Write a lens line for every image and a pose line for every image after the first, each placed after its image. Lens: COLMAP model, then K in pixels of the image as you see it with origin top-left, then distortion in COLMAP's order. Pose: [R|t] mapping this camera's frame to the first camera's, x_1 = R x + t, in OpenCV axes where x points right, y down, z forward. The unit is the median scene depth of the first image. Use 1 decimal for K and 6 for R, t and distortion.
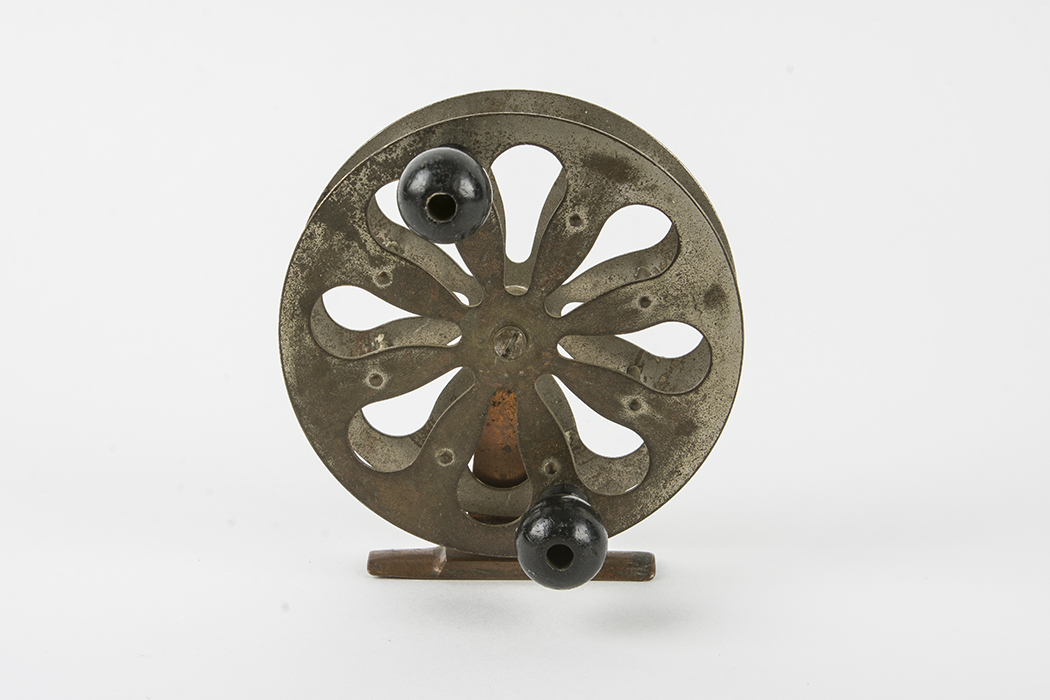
lens RADIAL K [[2664.5, 0, 505.6], [0, 2664.5, 382.5], [0, 0, 1]] dist [0.144205, 0.000000]
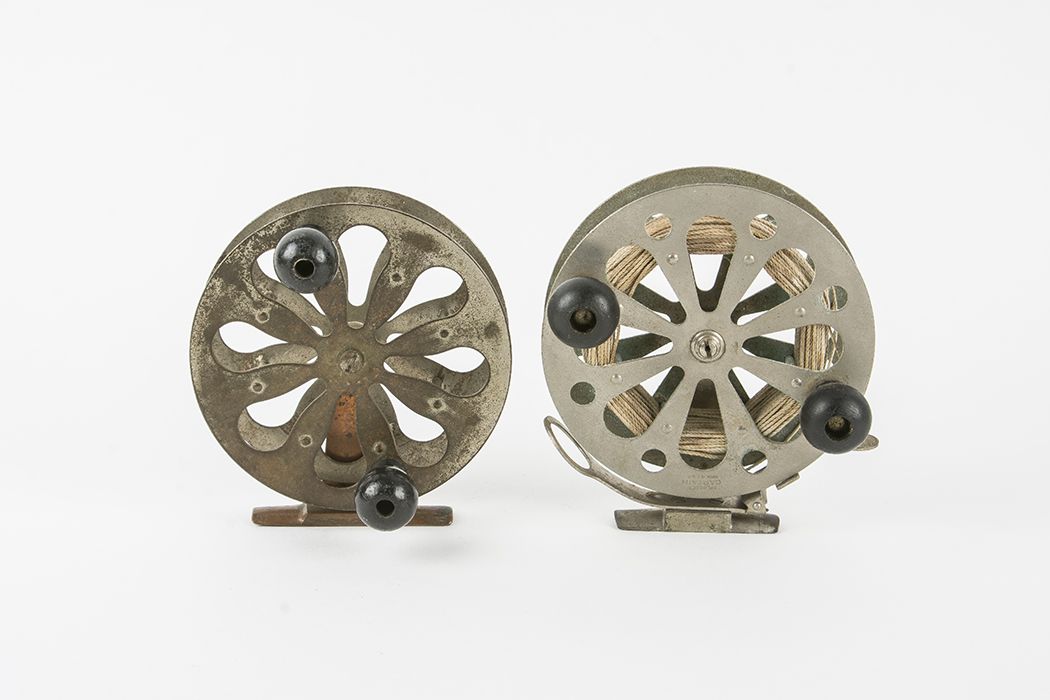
lens RADIAL K [[2032.1, 0, 536.9], [0, 2032.1, 365.8], [0, 0, 1]] dist [-0.002777, 0.000000]
pose [[0.995780, 0.001242, 0.091764, 0.000913], [0.000072, 0.999897, -0.014318, 0.003237], [-0.091773, 0.014264, 0.995678, -0.107160]]
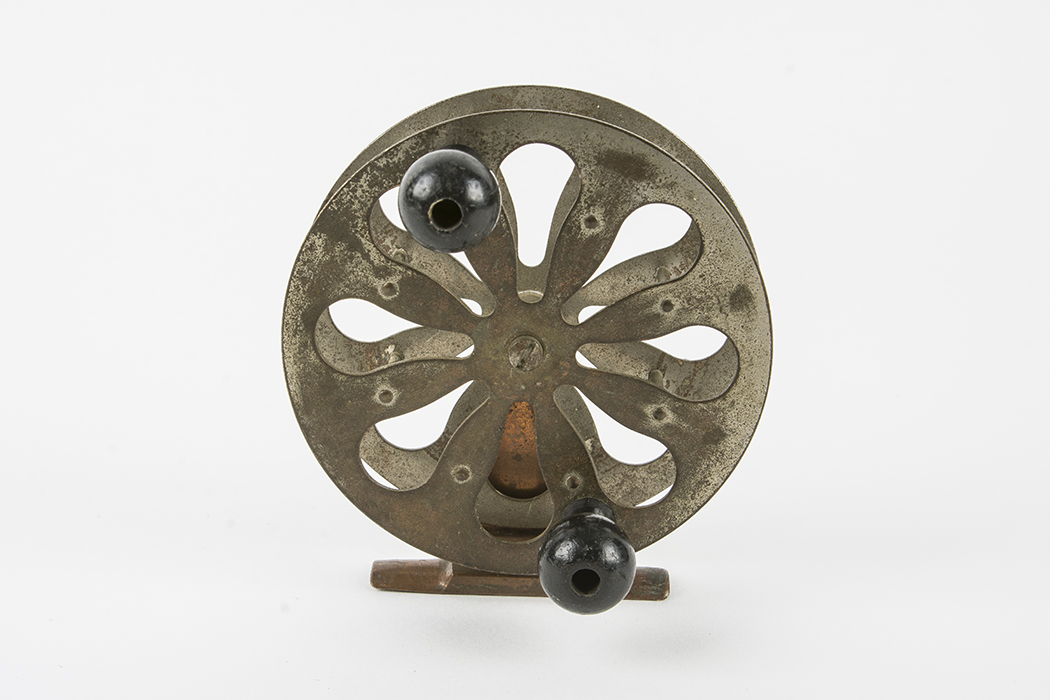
lens RADIAL K [[2032.1, 0, 523.1], [0, 2032.1, 360.0], [0, 0, 1]] dist [-0.002777, 0.000000]
pose [[0.999470, -0.032354, -0.003676, 0.003309], [0.032416, 0.999306, 0.018342, -0.025608], [0.003080, -0.018451, 0.999825, 0.277530]]
